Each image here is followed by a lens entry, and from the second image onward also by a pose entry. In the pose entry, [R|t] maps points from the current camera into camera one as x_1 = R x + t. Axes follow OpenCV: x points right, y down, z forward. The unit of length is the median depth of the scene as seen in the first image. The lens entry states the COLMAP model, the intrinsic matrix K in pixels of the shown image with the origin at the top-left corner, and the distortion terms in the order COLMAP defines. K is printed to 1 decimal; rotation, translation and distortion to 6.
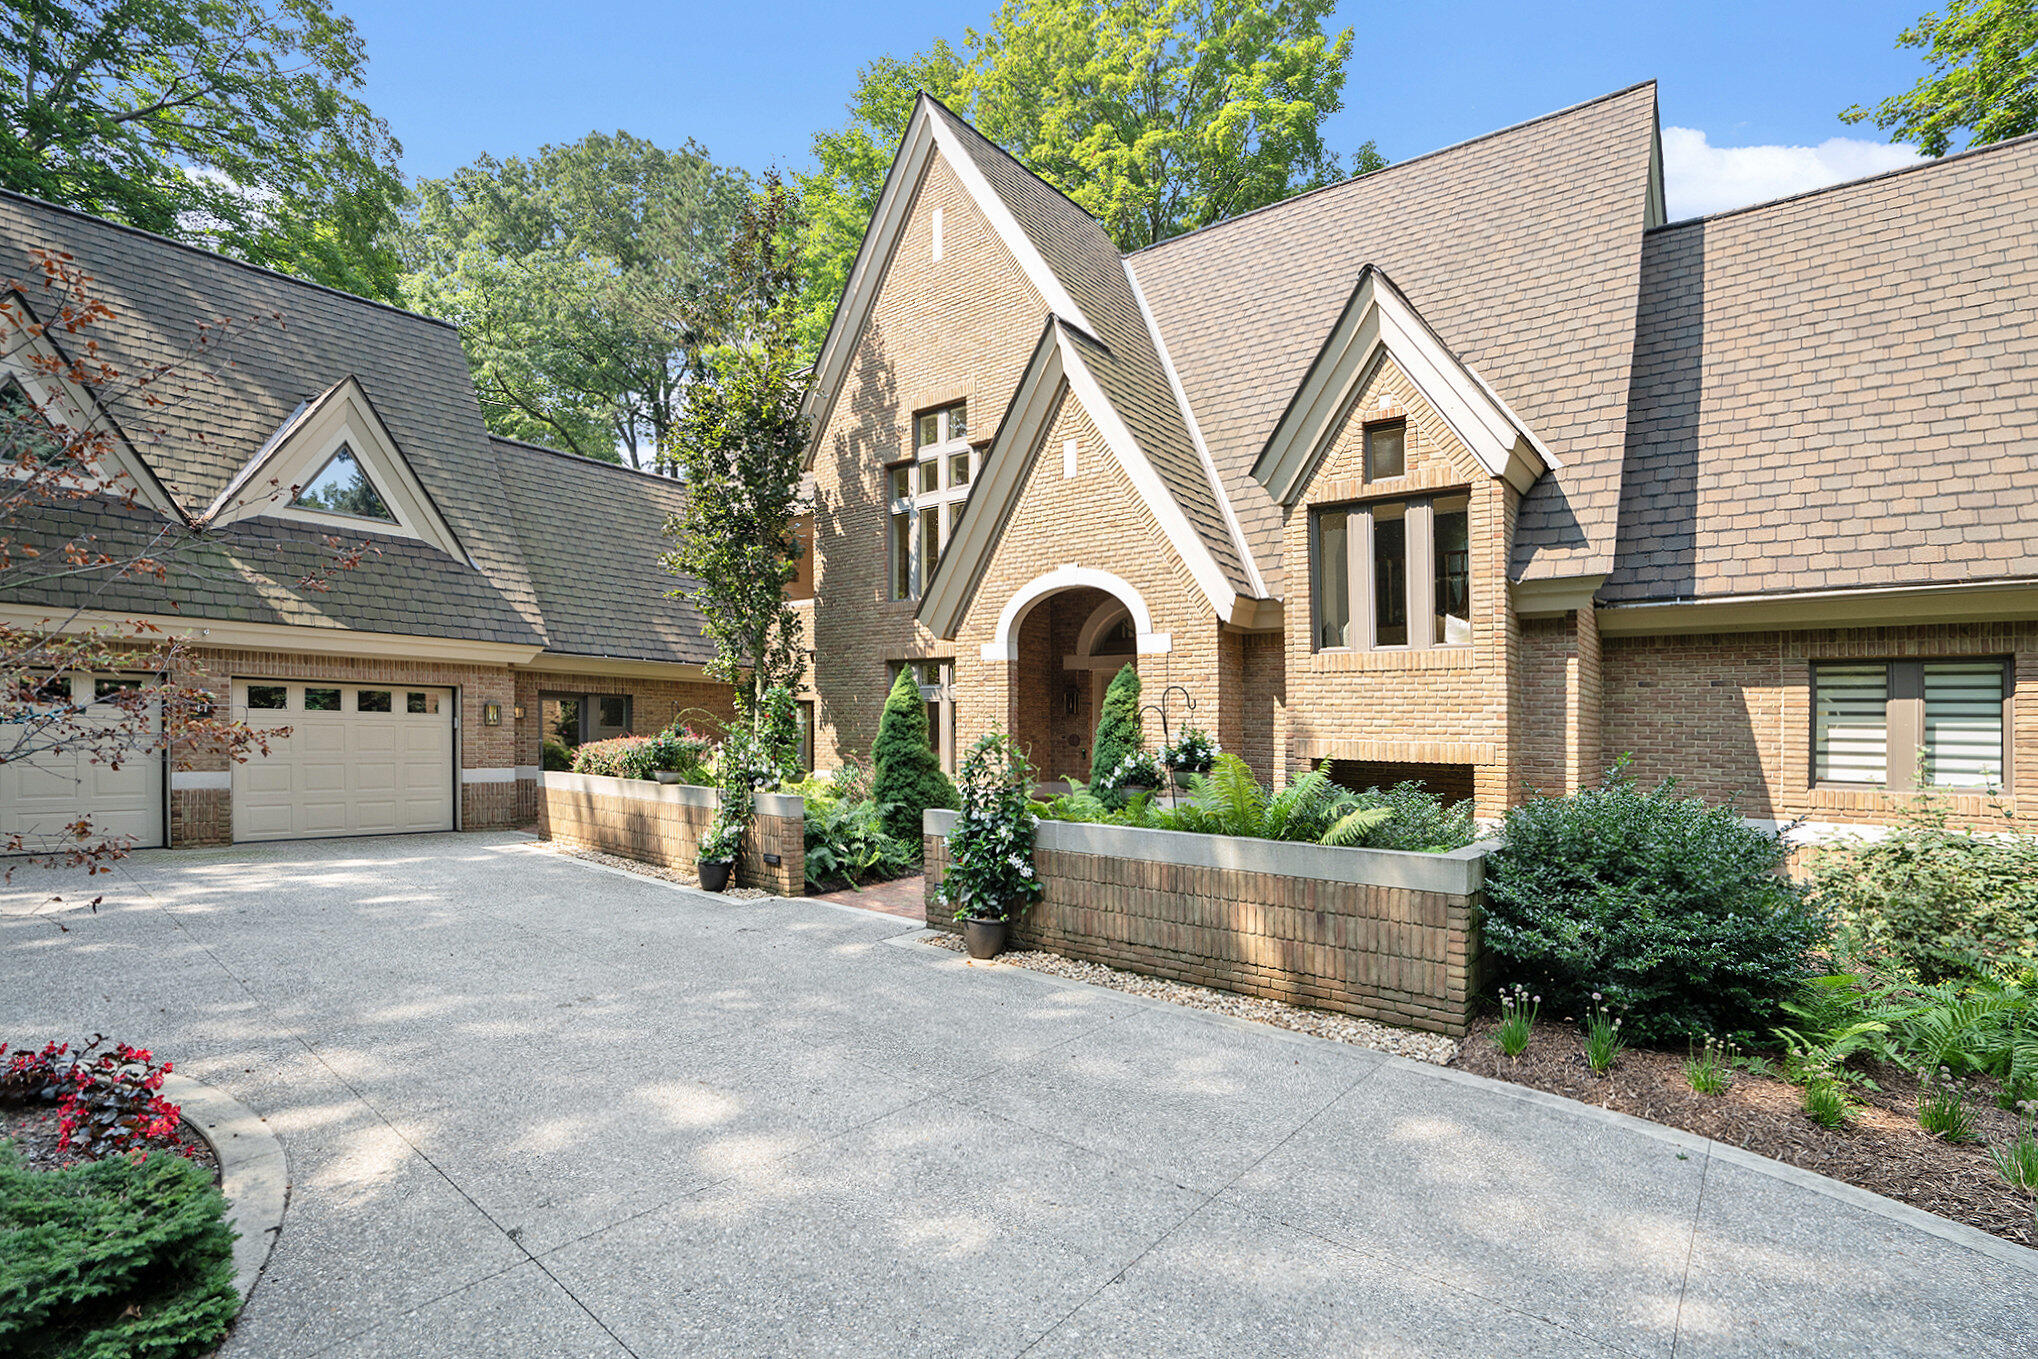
lens RADIAL K [[958.9, 0, 1023.3], [0, 958.9, 757.0], [0, 0, 1]] dist [-0.045339, 0.000165]
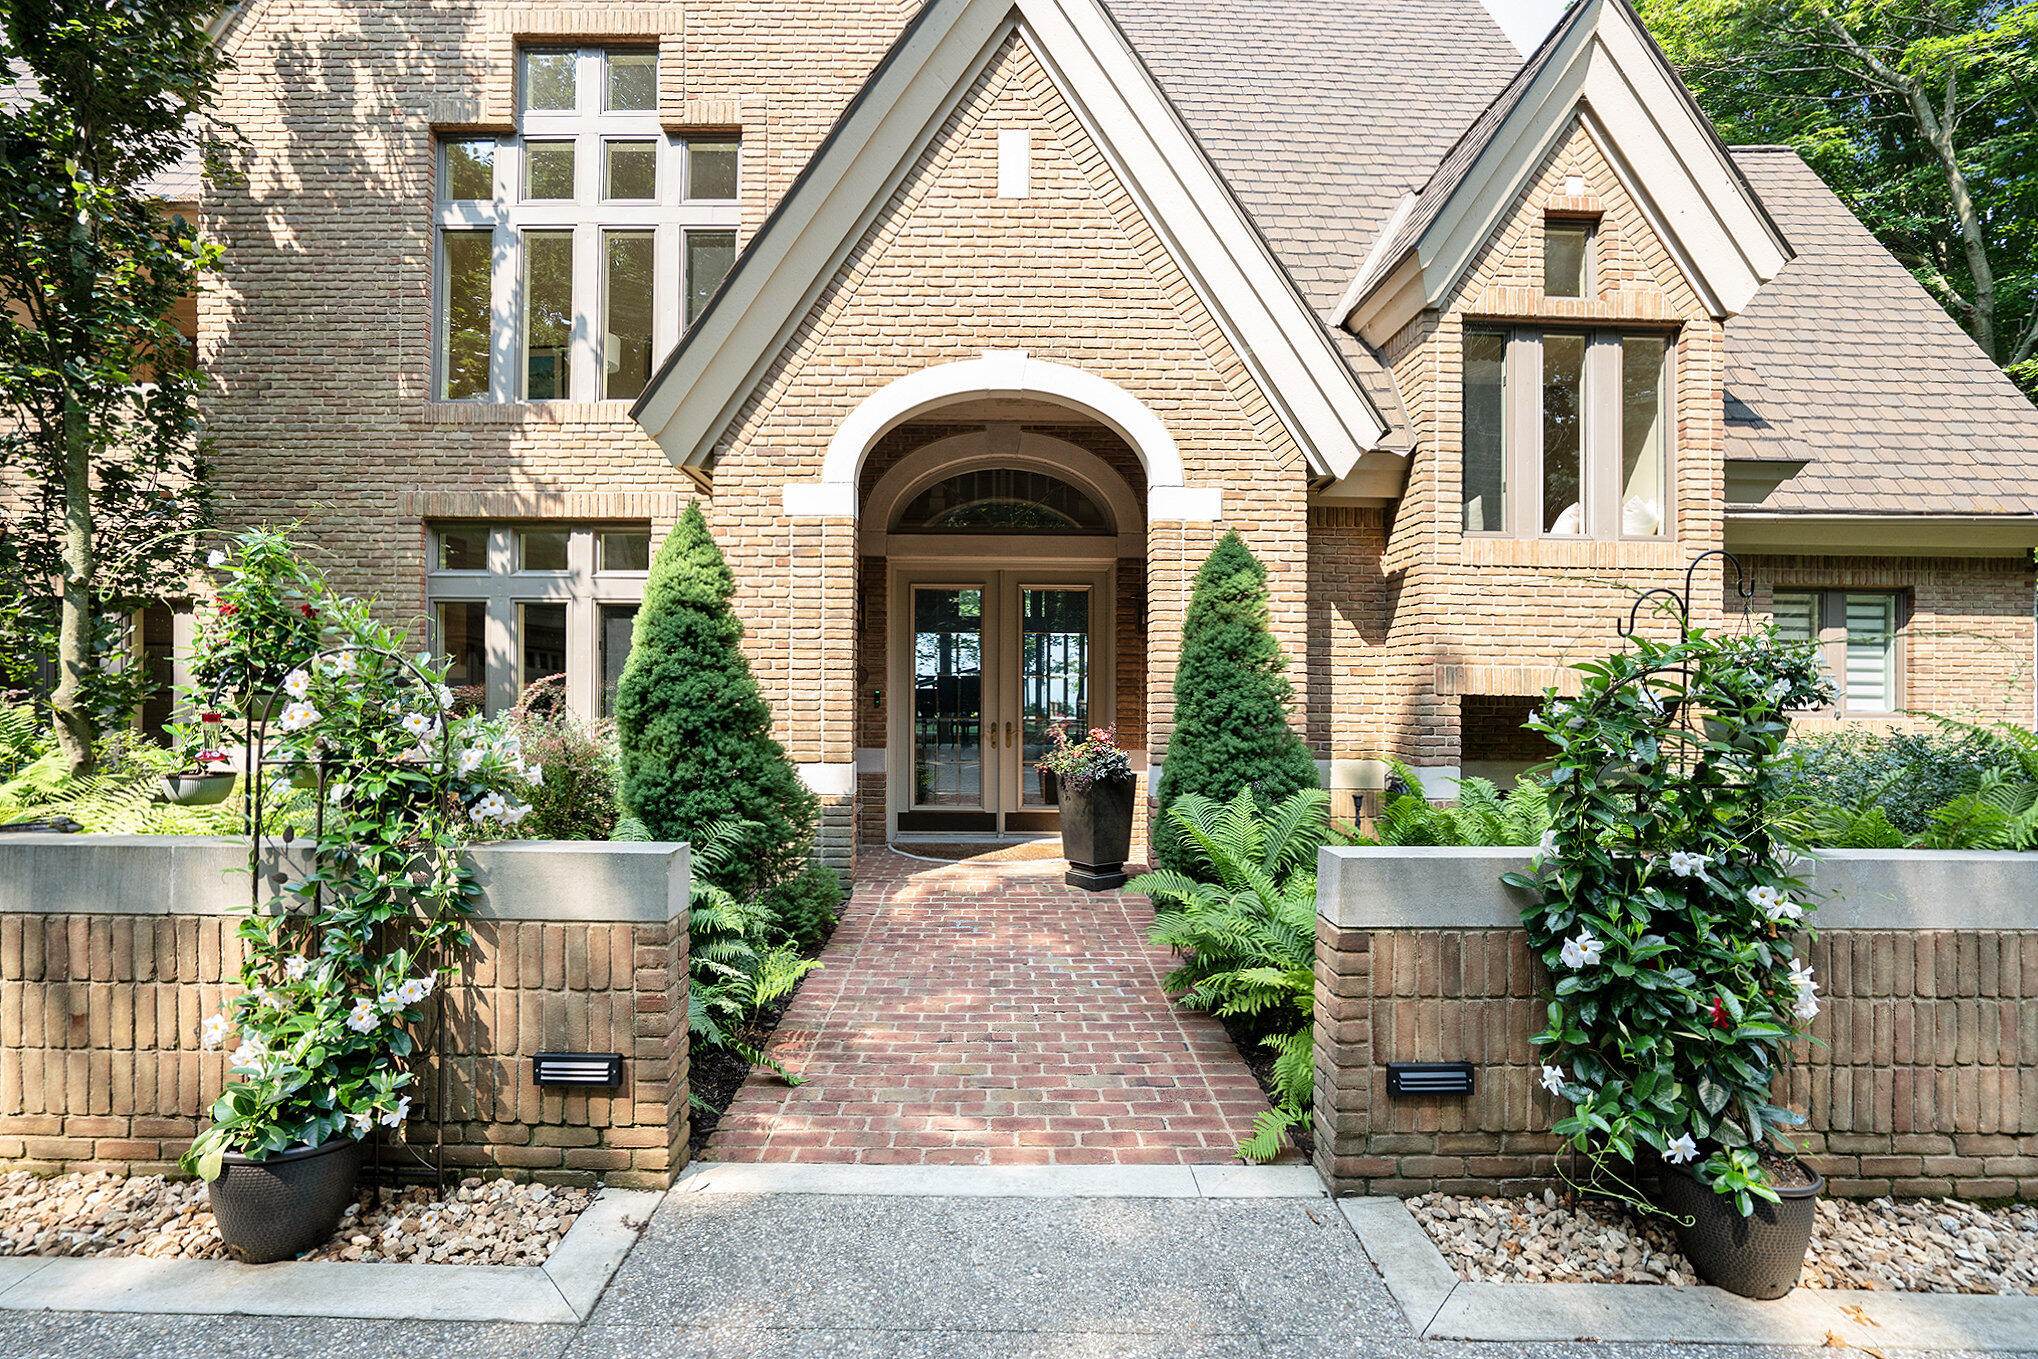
lens RADIAL K [[916.1, 0, 981.7], [0, 916.1, 672.6], [0, 0, 1]] dist [-0.045744, 0.020846]
pose [[0.759419, 0.003197, 0.650594, -0.320450], [0.020705, 0.999363, -0.029078, -0.002343], [-0.650272, 0.035553, 0.758869, 0.654665]]
